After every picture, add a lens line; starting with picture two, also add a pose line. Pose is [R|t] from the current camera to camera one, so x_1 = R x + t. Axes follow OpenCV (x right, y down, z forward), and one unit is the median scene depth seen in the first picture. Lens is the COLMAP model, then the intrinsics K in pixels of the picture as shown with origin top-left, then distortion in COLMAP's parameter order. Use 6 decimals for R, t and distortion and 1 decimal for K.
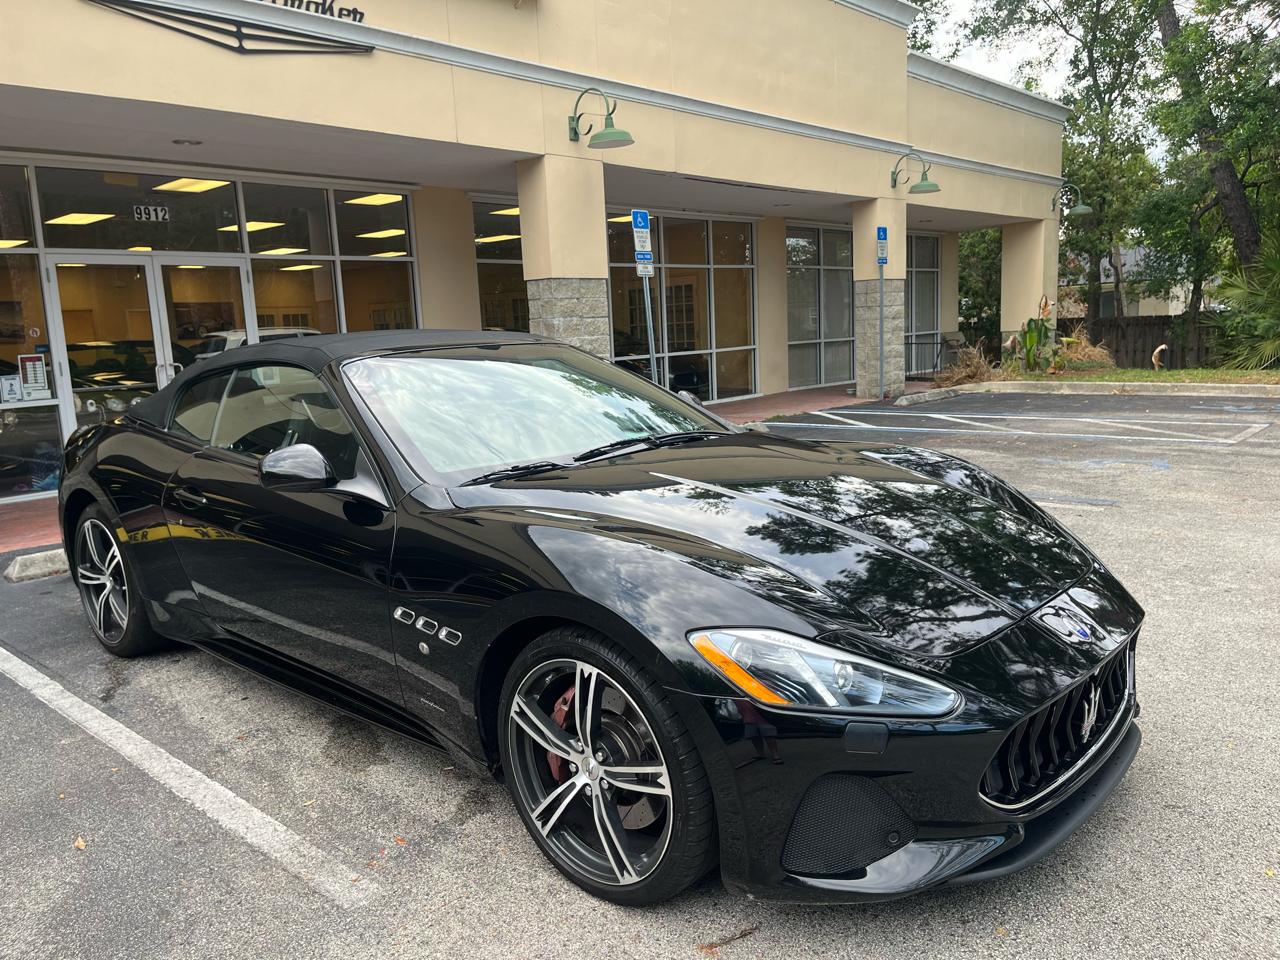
lens RADIAL K [[968.6, 0, 633.3], [0, 968.6, 485.4], [0, 0, 1]] dist [0.066791, -0.090130]
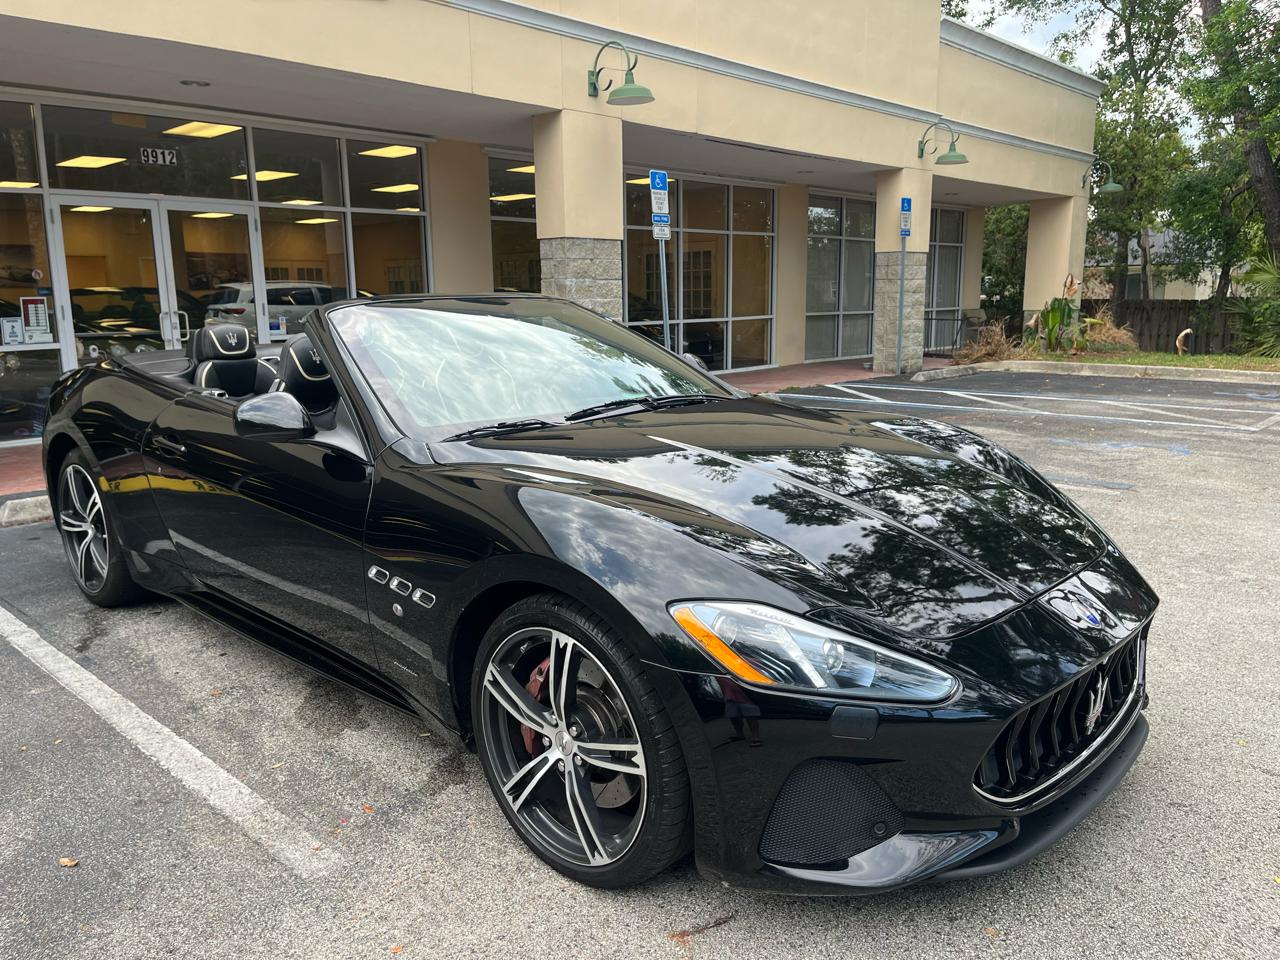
lens RADIAL K [[968.6, 0, 637.7], [0, 968.6, 482.9], [0, 0, 1]] dist [0.066791, -0.090130]
pose [[0.999320, 0.035819, -0.008697, 0.007403], [-0.035544, 0.998920, 0.029921, 0.001881], [0.009759, -0.029591, 0.999514, 0.017008]]
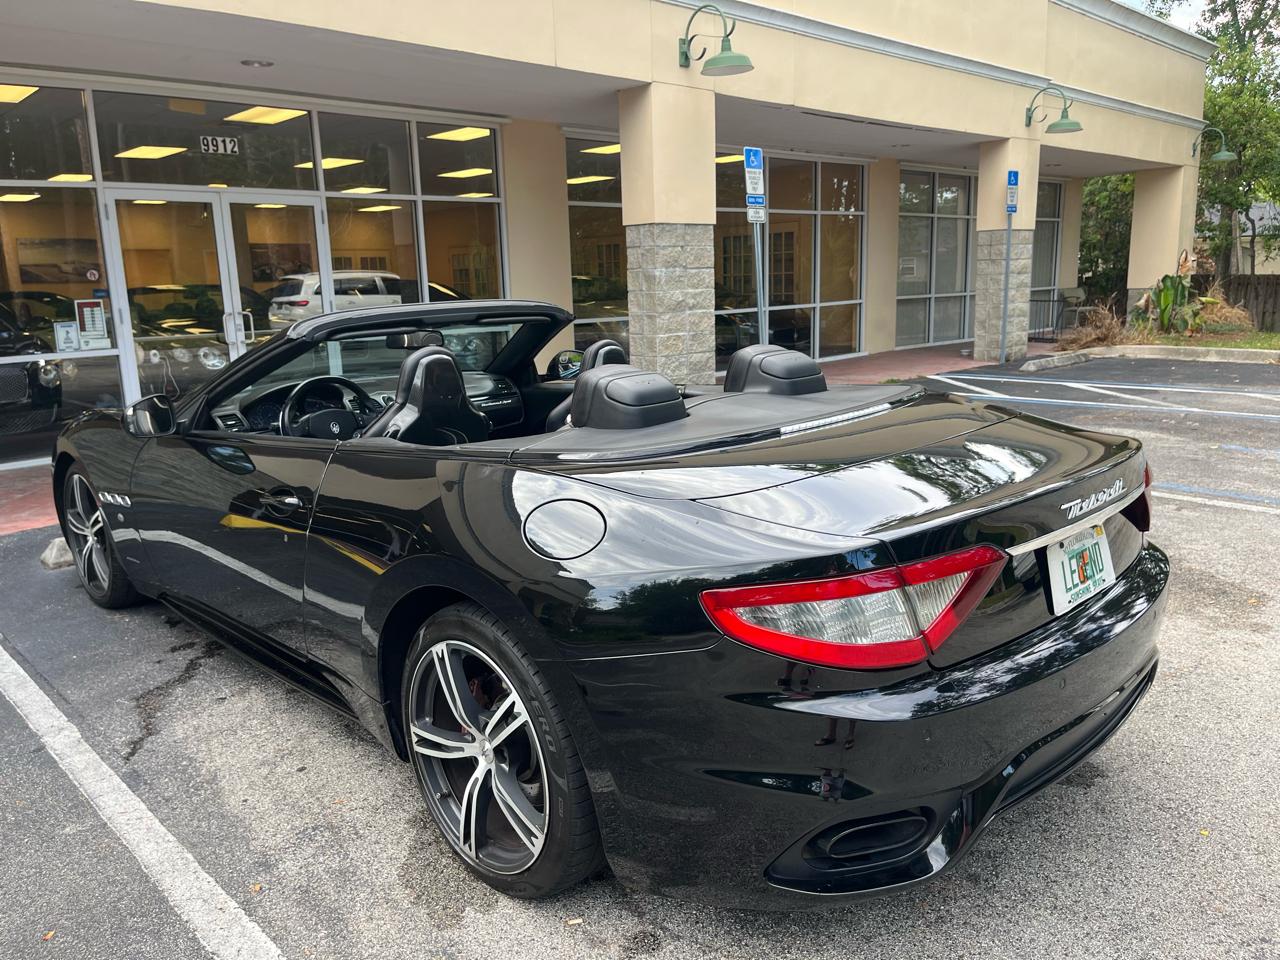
lens RADIAL K [[968.6, 0, 644.6], [0, 968.6, 479.5], [0, 0, 1]] dist [0.066791, -0.090130]
pose [[0.997796, 0.030095, -0.059142, -0.039138], [-0.027289, 0.998489, 0.047699, -0.024285], [0.060488, -0.045980, 0.997109, 0.113968]]
